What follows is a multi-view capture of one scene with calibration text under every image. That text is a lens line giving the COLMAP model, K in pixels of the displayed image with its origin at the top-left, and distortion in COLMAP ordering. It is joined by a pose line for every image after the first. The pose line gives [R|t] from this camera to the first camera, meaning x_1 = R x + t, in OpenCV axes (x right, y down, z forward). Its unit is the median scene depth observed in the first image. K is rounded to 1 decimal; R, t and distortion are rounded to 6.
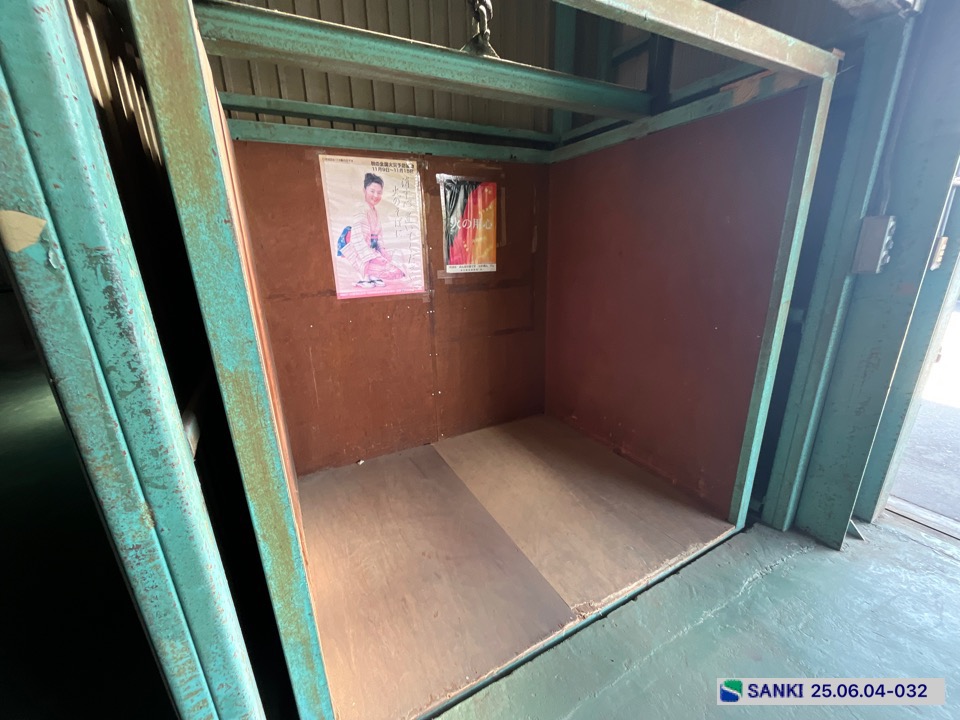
lens RADIAL K [[387.3, 0, 482.8], [0, 387.3, 362.0], [0, 0, 1]] dist [0.001853, 0.000149]
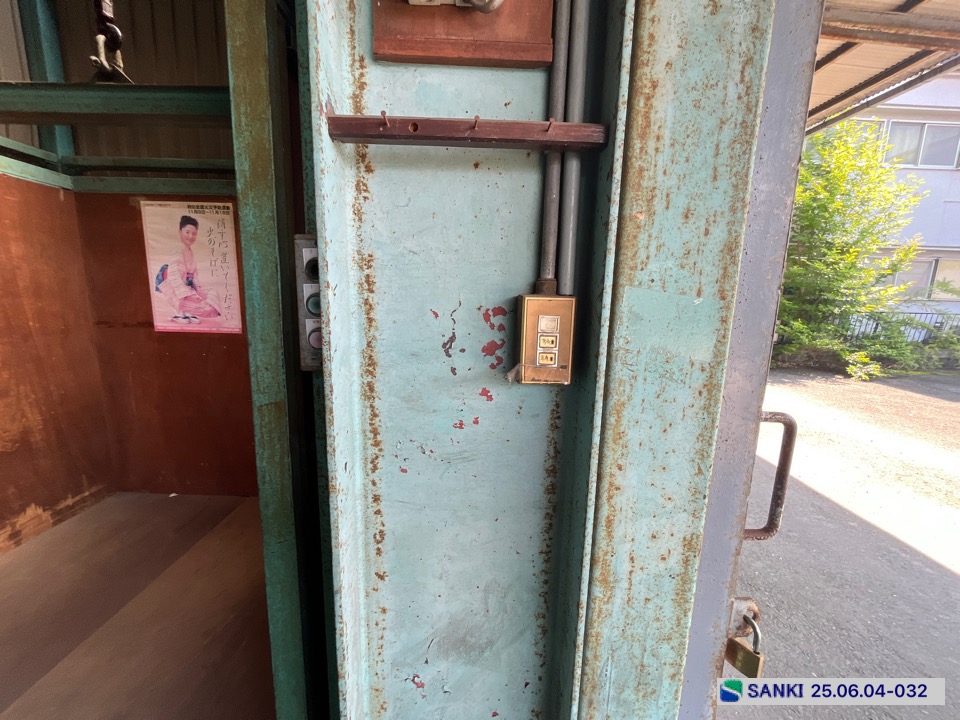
lens RADIAL K [[387.3, 0, 480.3], [0, 387.3, 361.5], [0, 0, 1]] dist [0.001853, 0.000149]
pose [[0.885435, 0.126348, -0.447259, 0.909327], [-0.180258, 0.980368, -0.079906, -0.160352], [0.428383, 0.151374, 0.890828, 0.463586]]
